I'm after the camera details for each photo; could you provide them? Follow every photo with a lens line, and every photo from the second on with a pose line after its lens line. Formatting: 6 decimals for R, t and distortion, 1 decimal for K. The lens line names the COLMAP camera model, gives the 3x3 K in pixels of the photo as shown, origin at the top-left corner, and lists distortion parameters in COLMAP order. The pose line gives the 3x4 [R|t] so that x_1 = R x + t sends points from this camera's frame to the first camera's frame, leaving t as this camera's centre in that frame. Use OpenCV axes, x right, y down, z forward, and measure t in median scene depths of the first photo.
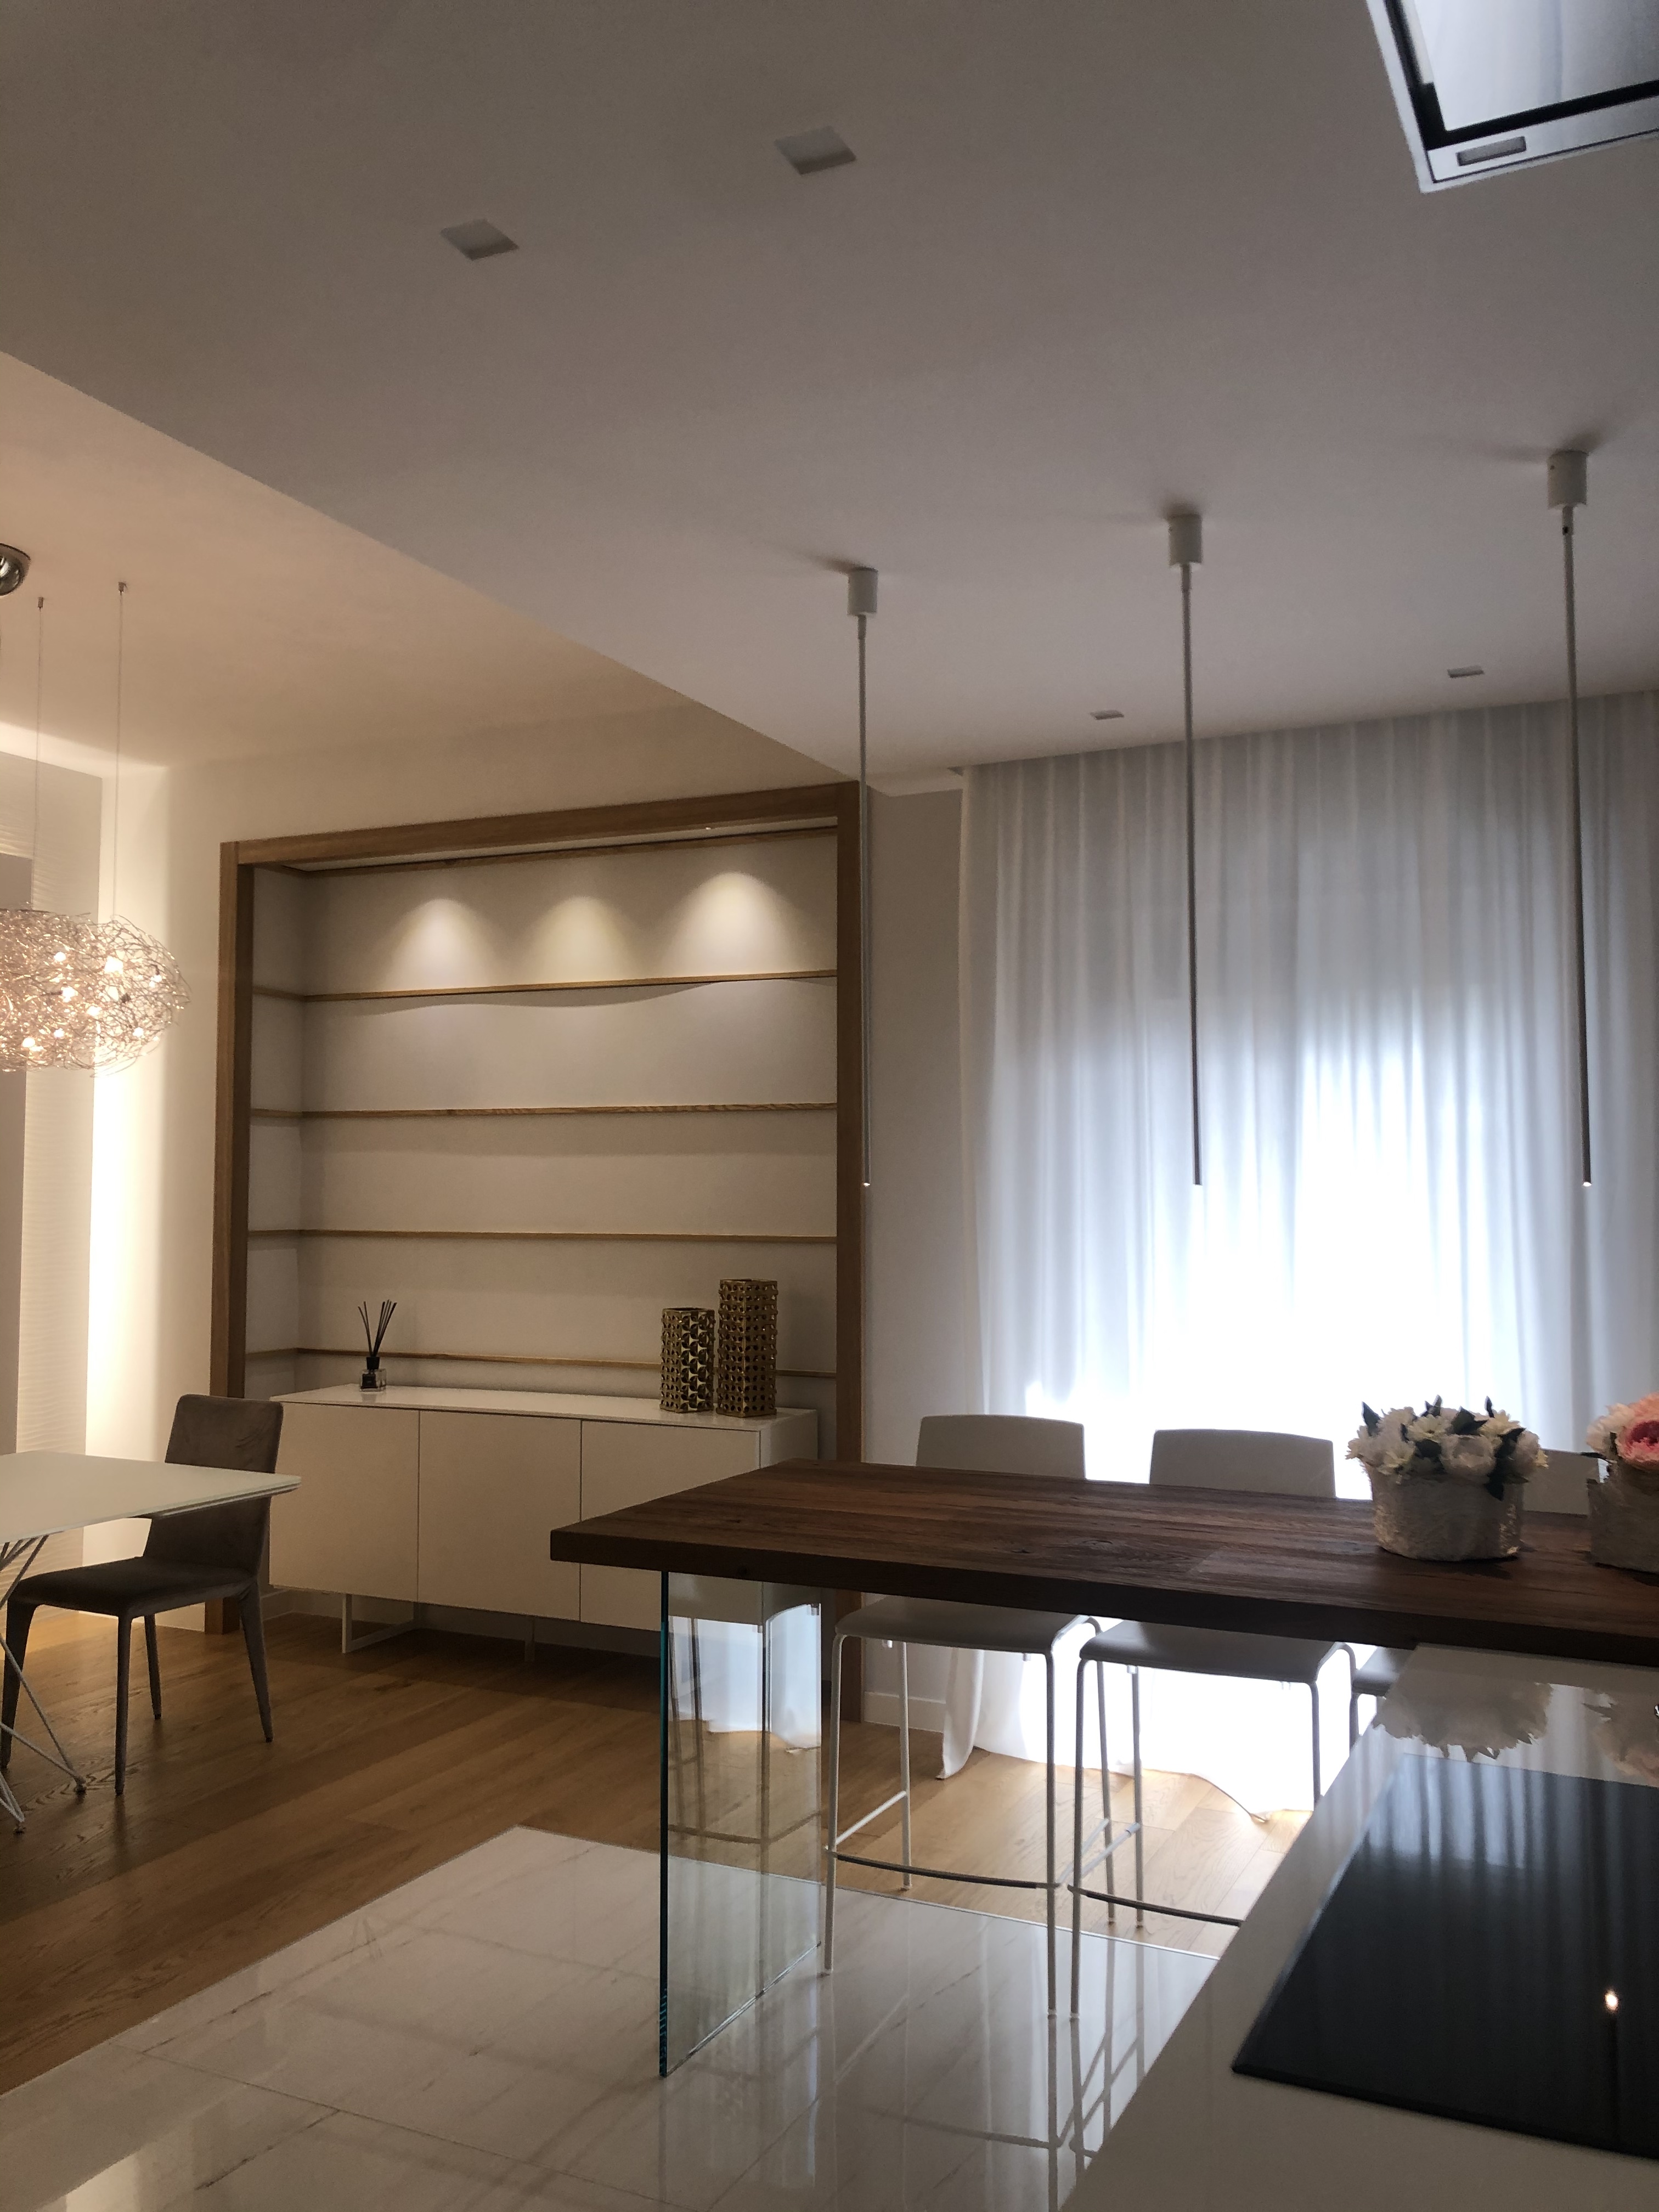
lens RADIAL K [[1881.3, 0, 833.9], [0, 1881.3, 1113.2], [0, 0, 1]] dist [0.049946, -0.028074]
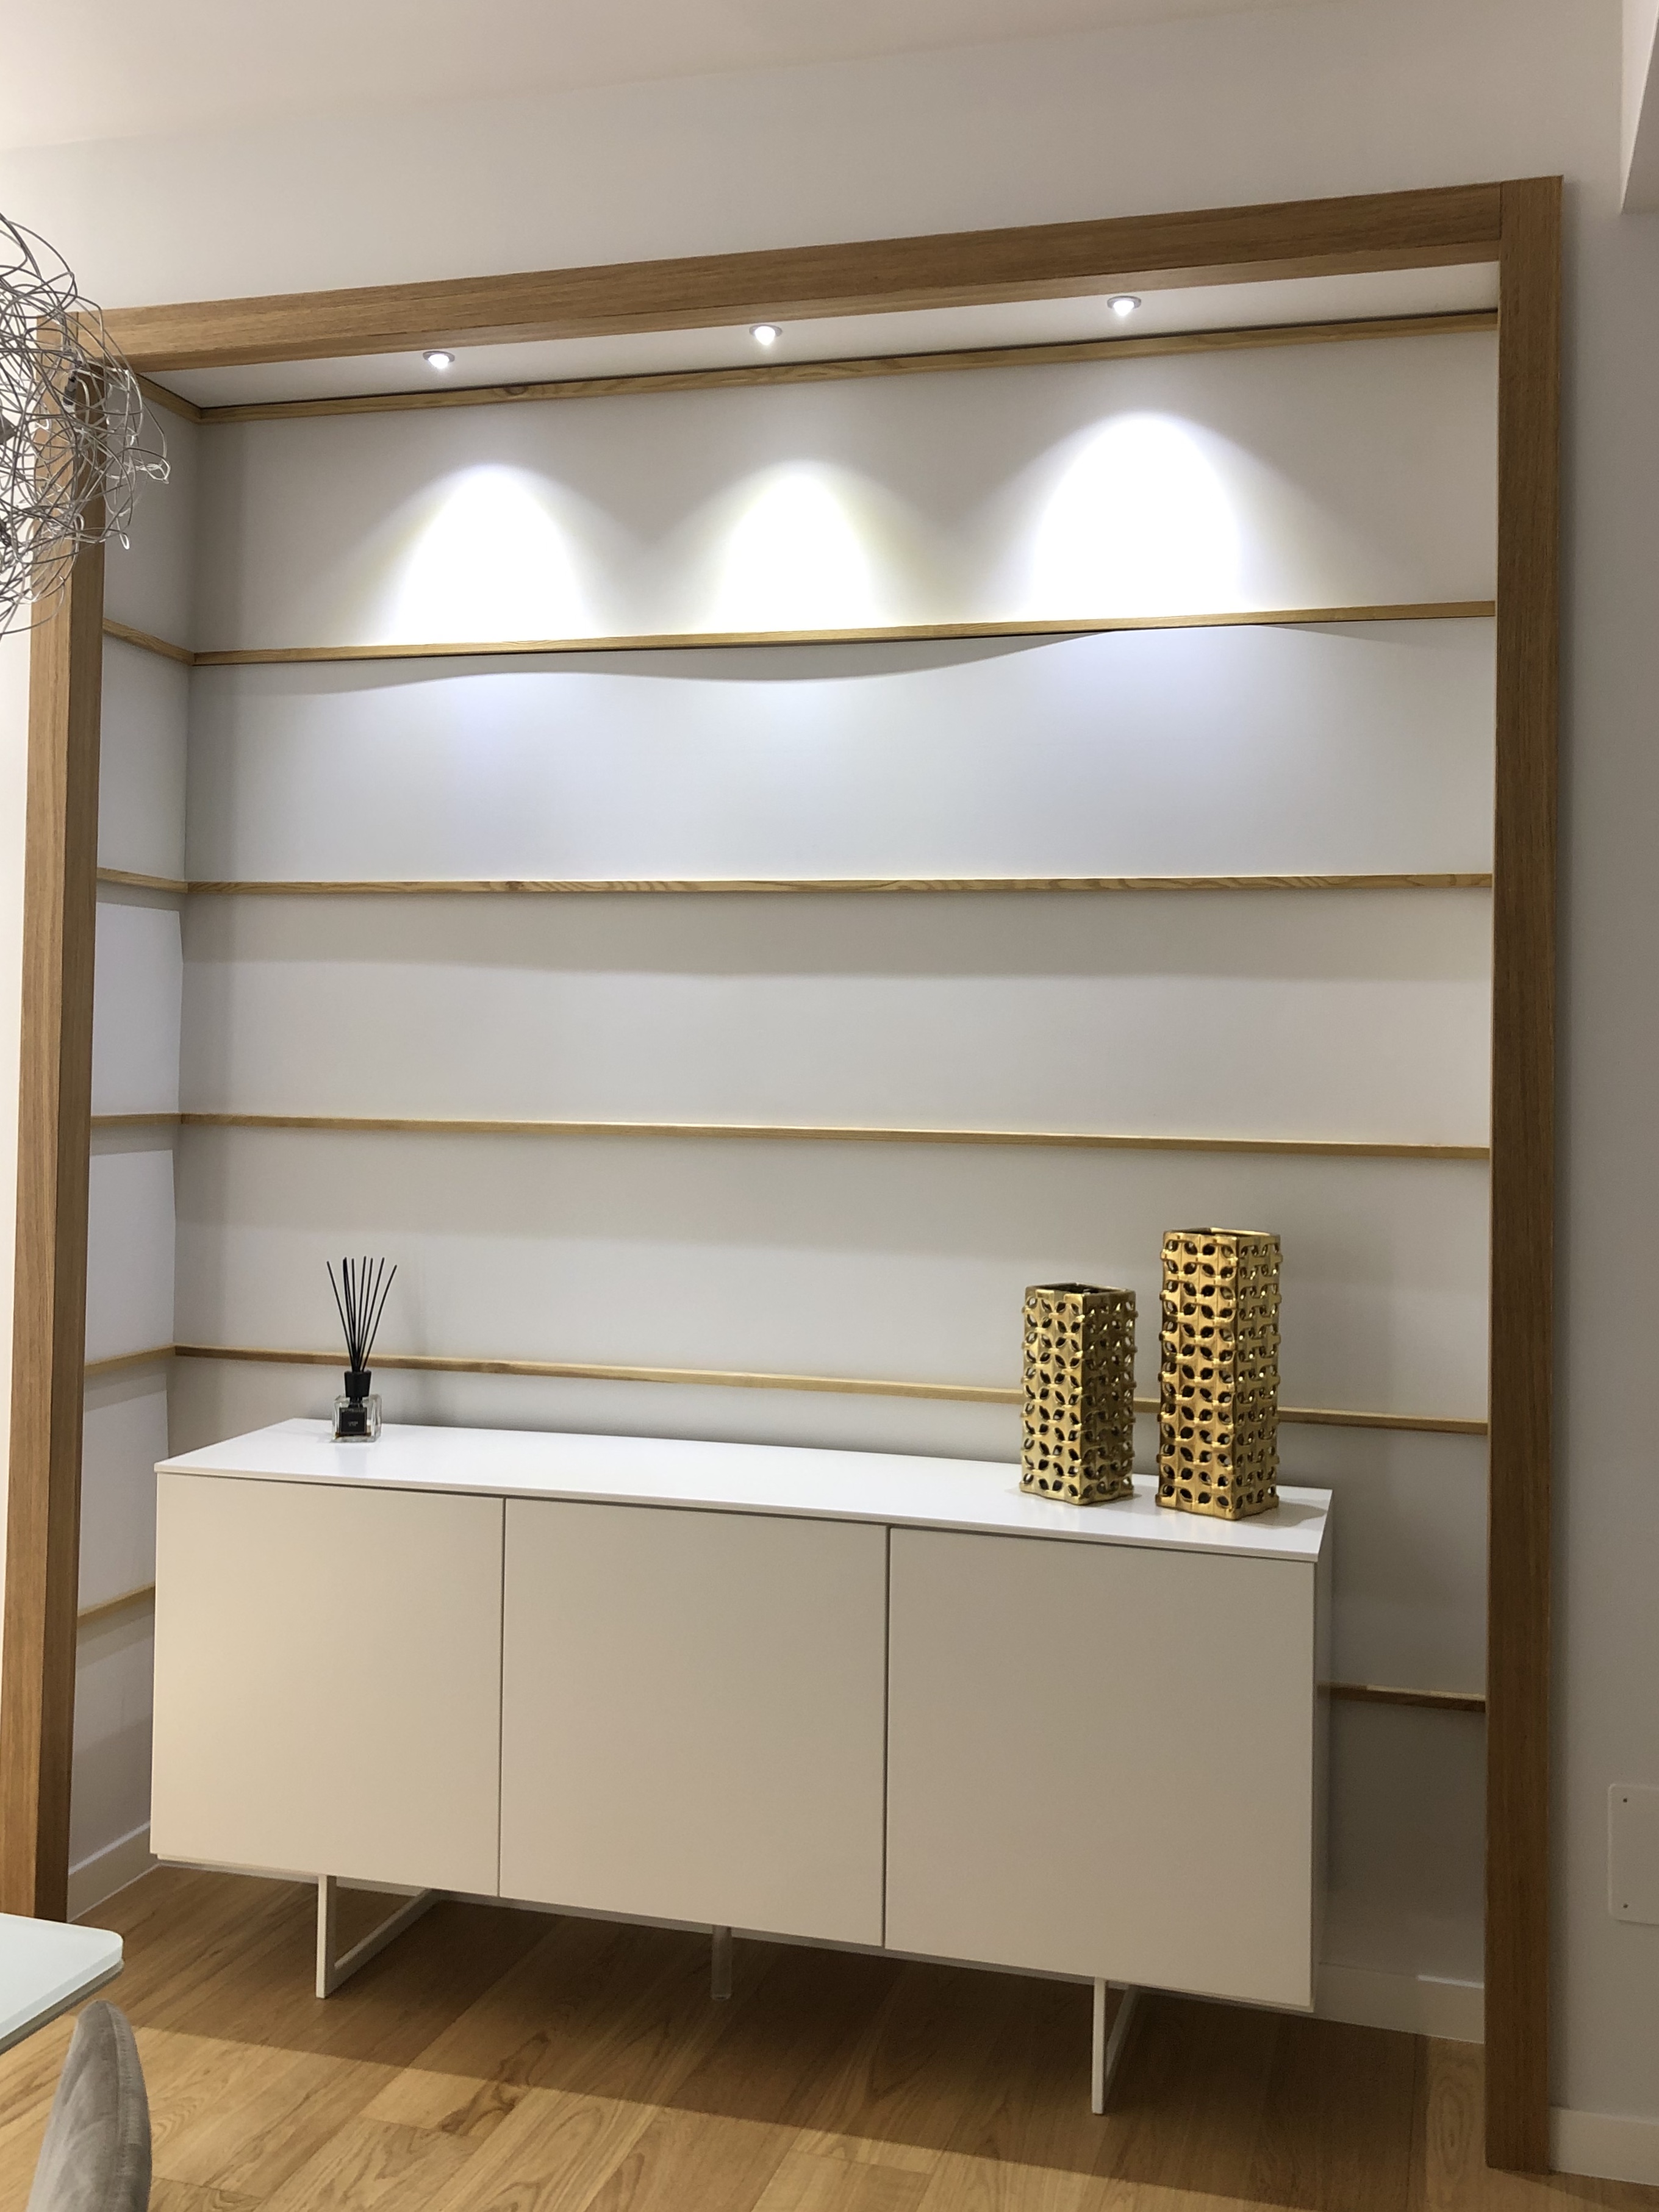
lens RADIAL K [[1881.4, 0, 842.0], [0, 1881.4, 1093.2], [0, 0, 1]] dist [0.049946, -0.028074]
pose [[0.982928, 0.010212, 0.183706, -0.210029], [-0.020267, 0.998392, 0.052940, 0.025878], [-0.182870, -0.055759, 0.981555, 0.485881]]
